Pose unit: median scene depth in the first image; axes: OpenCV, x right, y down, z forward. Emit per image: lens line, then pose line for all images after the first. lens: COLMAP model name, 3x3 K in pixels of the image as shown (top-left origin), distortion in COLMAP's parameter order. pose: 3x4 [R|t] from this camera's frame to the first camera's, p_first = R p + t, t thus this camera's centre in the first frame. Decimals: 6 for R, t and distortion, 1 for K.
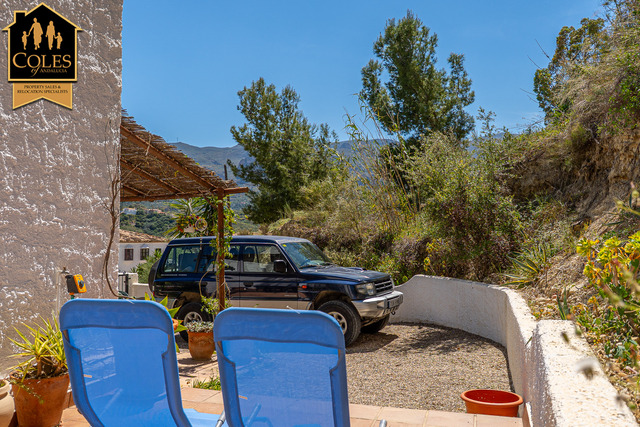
lens RADIAL K [[555.8, 0, 320.5], [0, 555.8, 214.6], [0, 0, 1]] dist [0.140481, 0.001571]
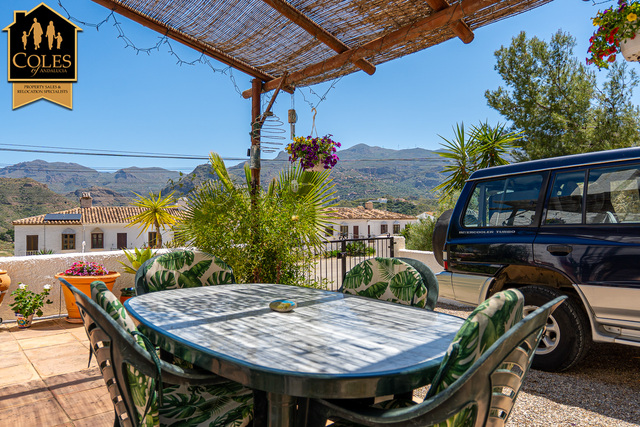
lens RADIAL K [[434.3, 0, 319.8], [0, 434.3, 214.8], [0, 0, 1]] dist [0.012520, 0.005066]
pose [[0.891760, -0.007231, -0.452451, -0.080257], [0.020429, 0.999496, 0.024292, 0.029118], [0.452048, -0.030906, 0.891458, 0.212724]]
